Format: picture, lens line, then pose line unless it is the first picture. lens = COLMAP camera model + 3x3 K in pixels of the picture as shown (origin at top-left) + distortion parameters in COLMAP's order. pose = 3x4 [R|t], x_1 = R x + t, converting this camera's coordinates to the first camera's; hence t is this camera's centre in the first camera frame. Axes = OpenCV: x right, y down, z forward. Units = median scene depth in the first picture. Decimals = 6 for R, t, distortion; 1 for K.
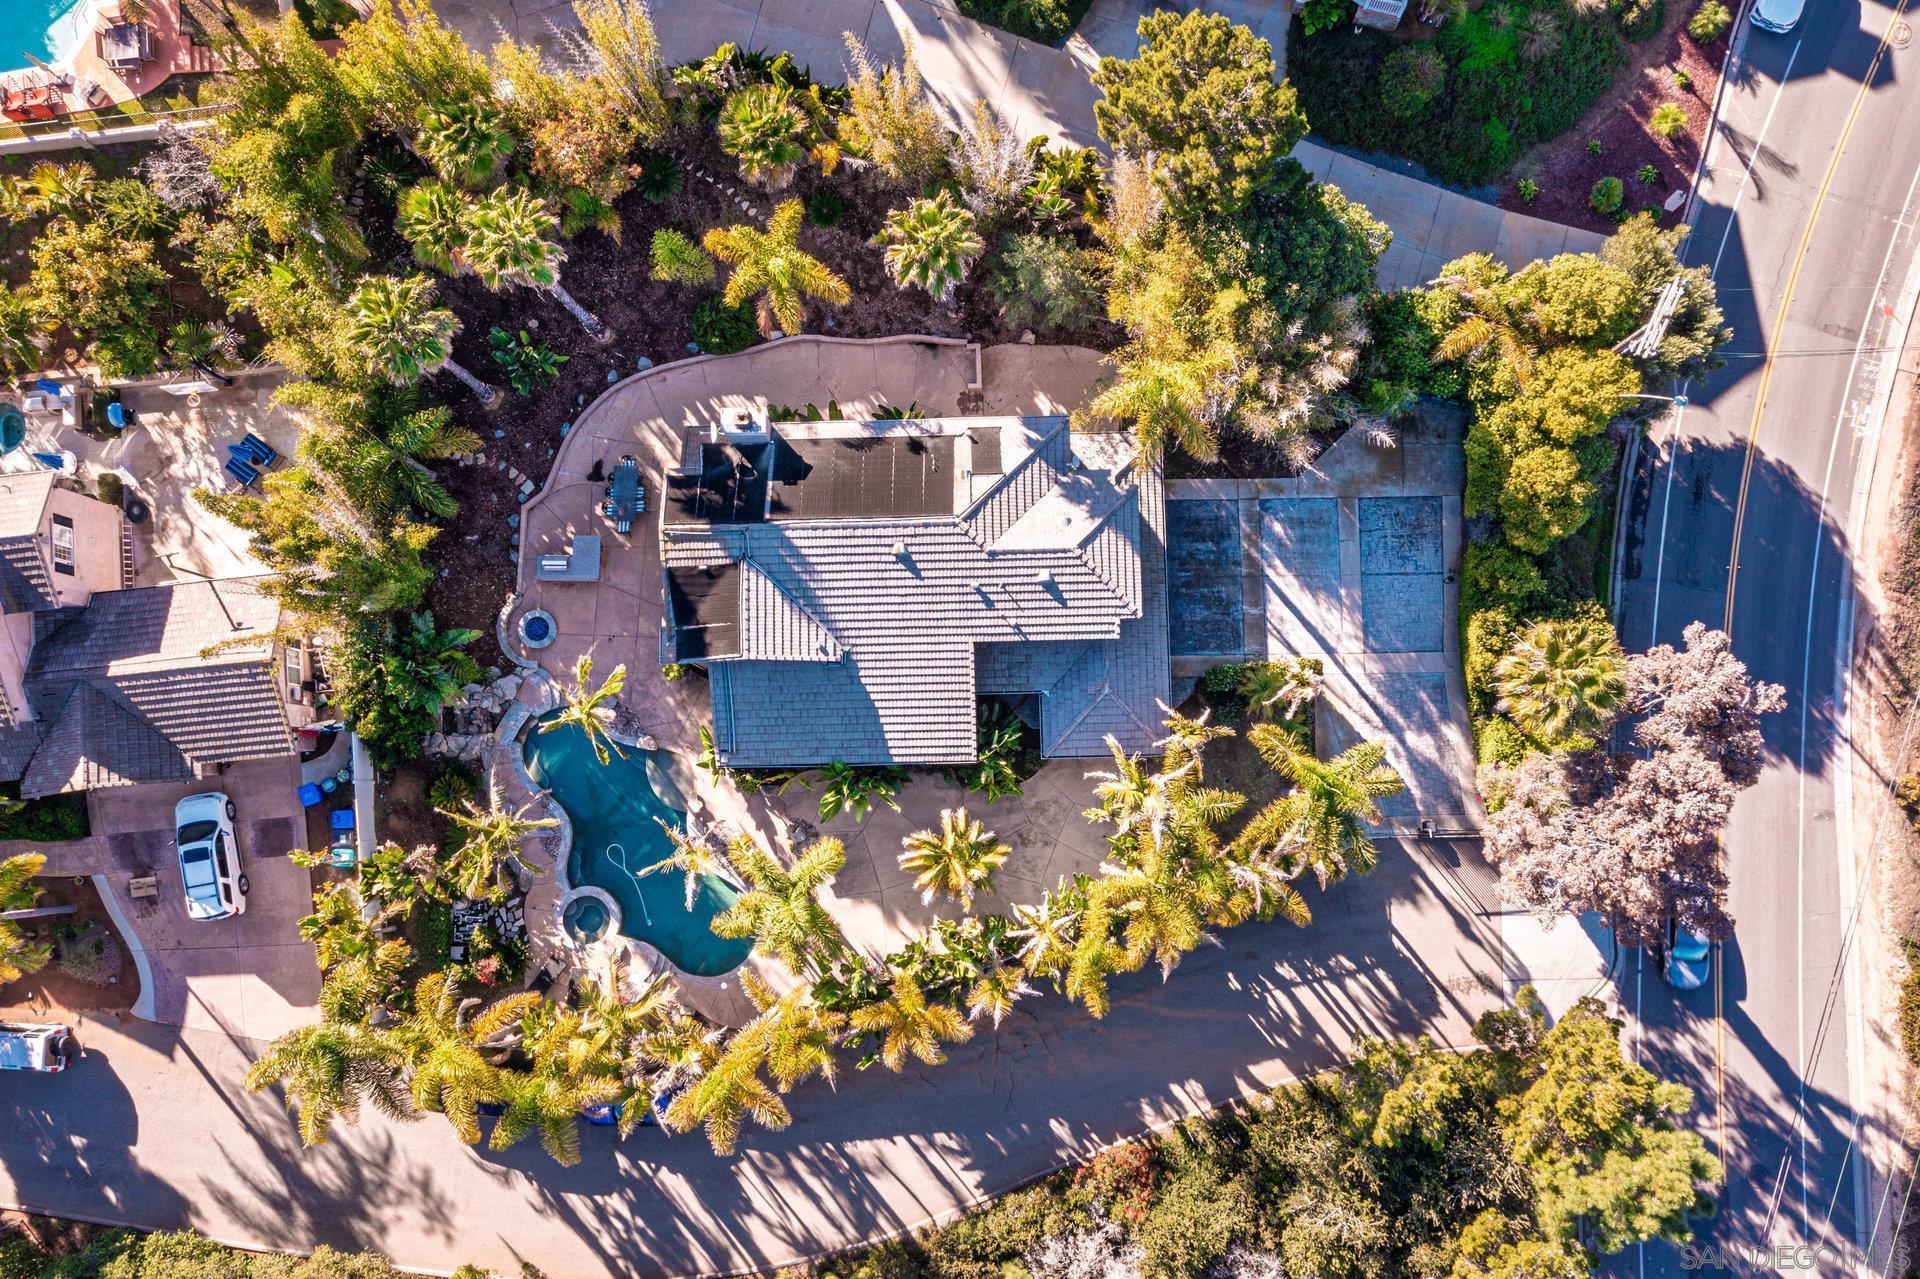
lens RADIAL K [[1527.8, 0, 960.0], [0, 1527.8, 639.5], [0, 0, 1]] dist [-0.010441, 0.003857]
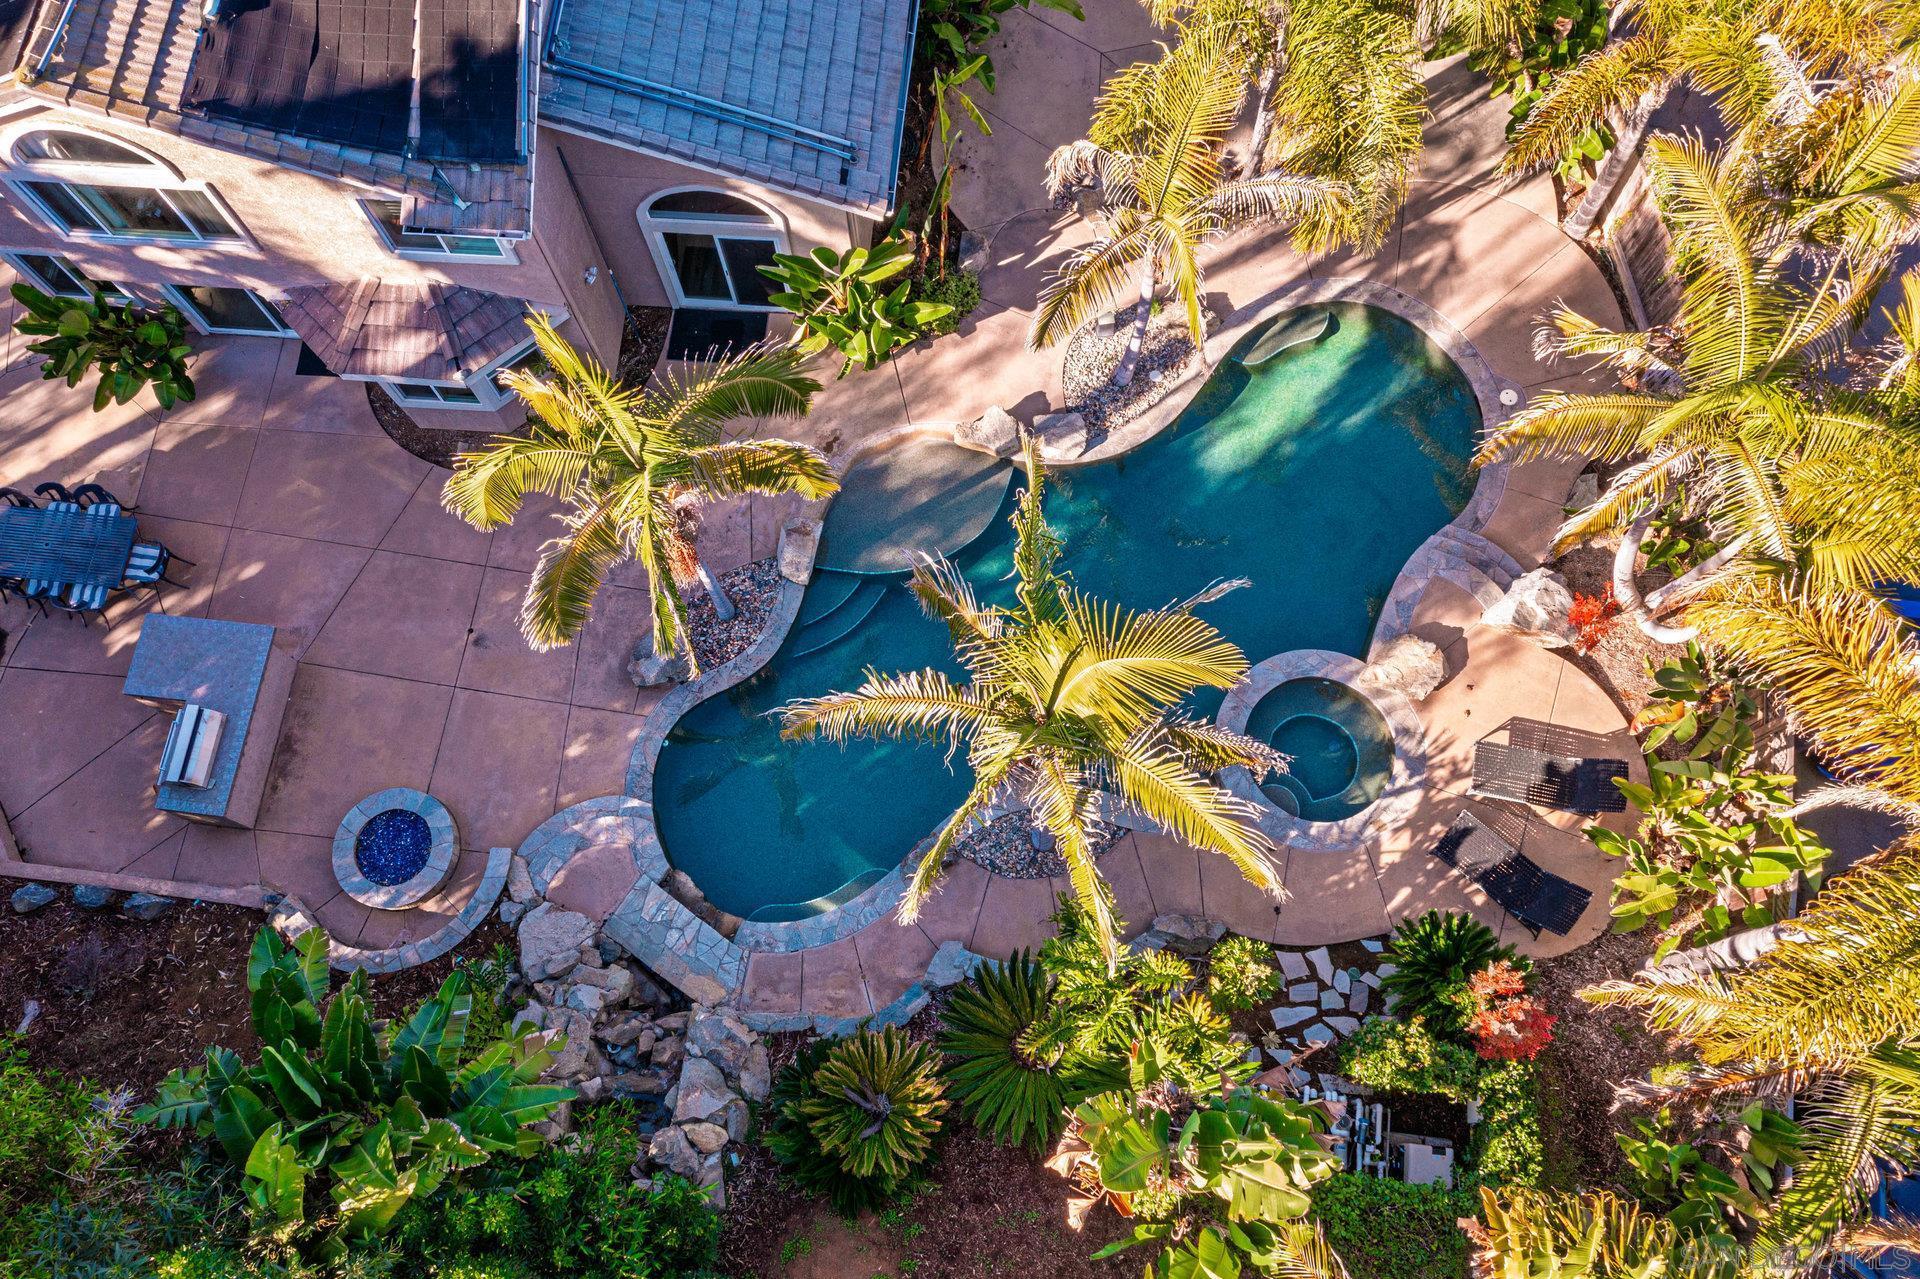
lens RADIAL K [[1557.4, 0, 937.7], [0, 1557.4, 642.6], [0, 0, 1]] dist [0.006308, 0.002741]
pose [[0.106120, -0.931299, 0.348456, -0.359537], [0.991847, 0.124006, 0.029363, 0.094486], [-0.070556, 0.342499, 0.936865, 0.723820]]
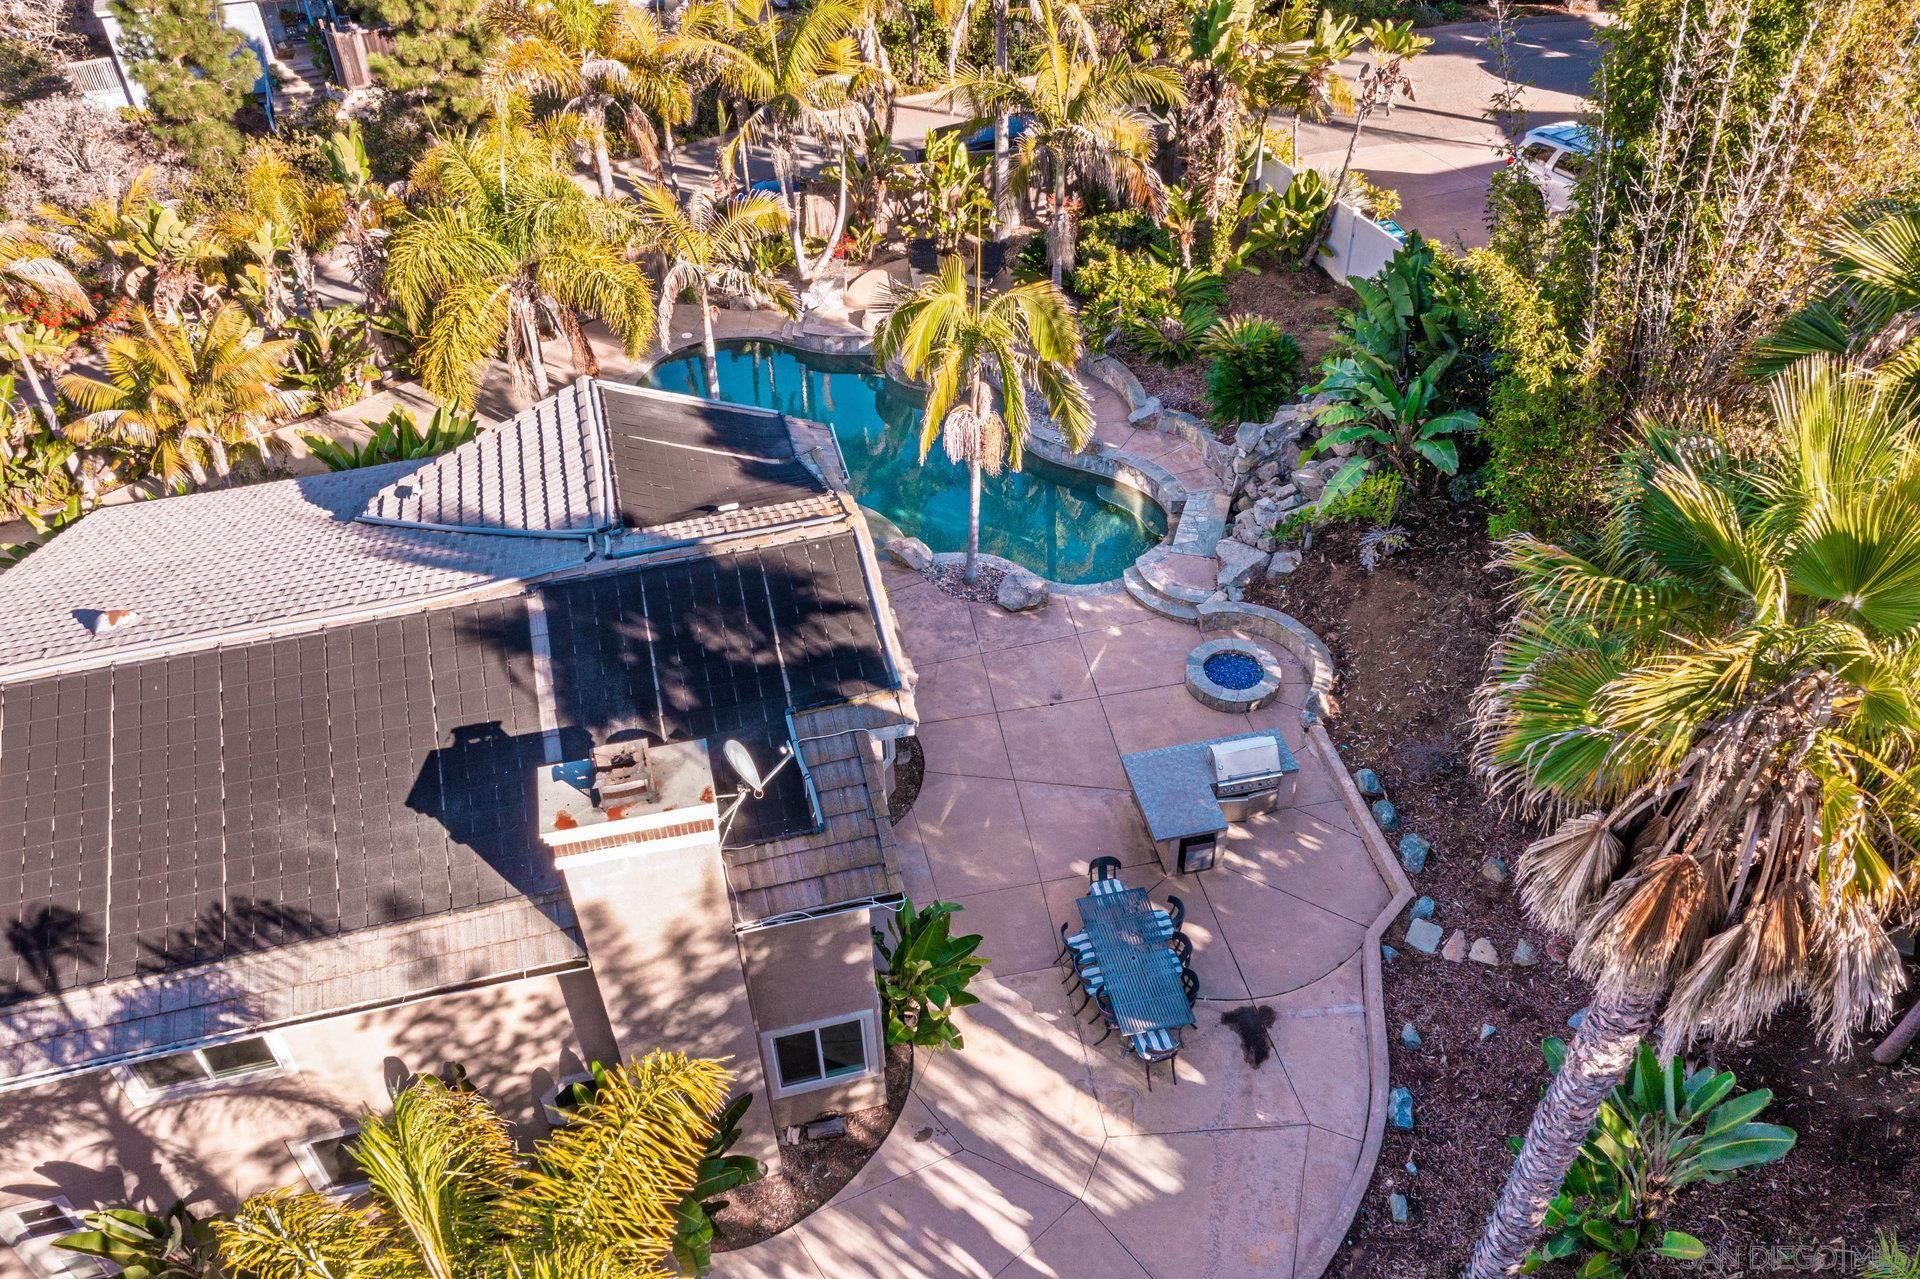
lens RADIAL K [[1542.6, 0, 938.2], [0, 1542.6, 619.6], [0, 0, 1]] dist [0.001620, 0.006053]
pose [[-0.974099, 0.188337, -0.125141, -0.159706], [-0.208056, -0.529751, 0.822239, -0.347442], [0.088565, 0.826978, 0.555214, 0.799139]]
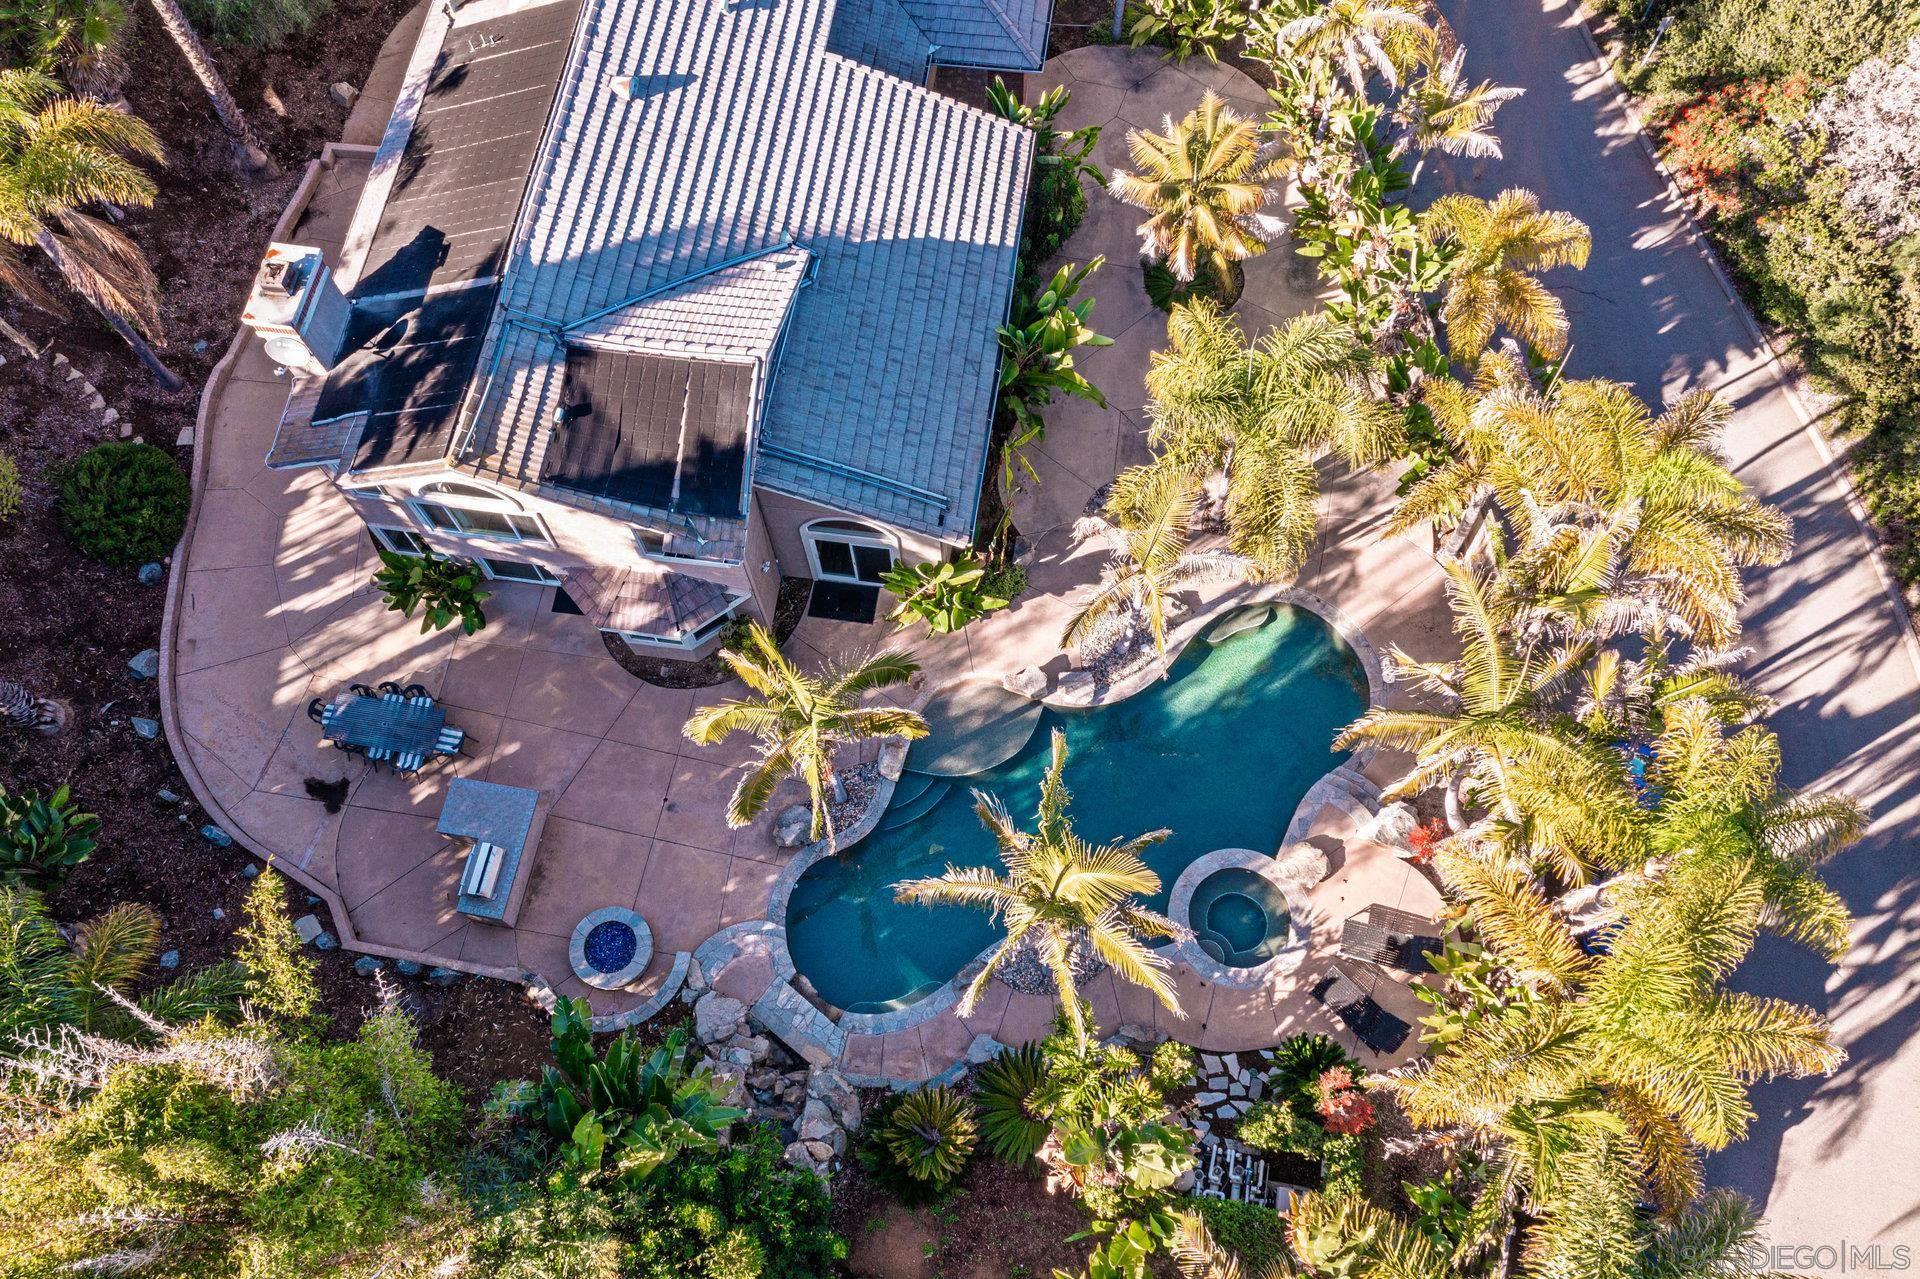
lens RADIAL K [[1550.2, 0, 940.3], [0, 1550.2, 635.3], [0, 0, 1]] dist [-0.003723, 0.000929]
pose [[0.165519, -0.894821, 0.414606, -0.395268], [0.983442, 0.181216, -0.001501, 0.079527], [-0.073790, 0.407989, 0.910000, 0.560656]]
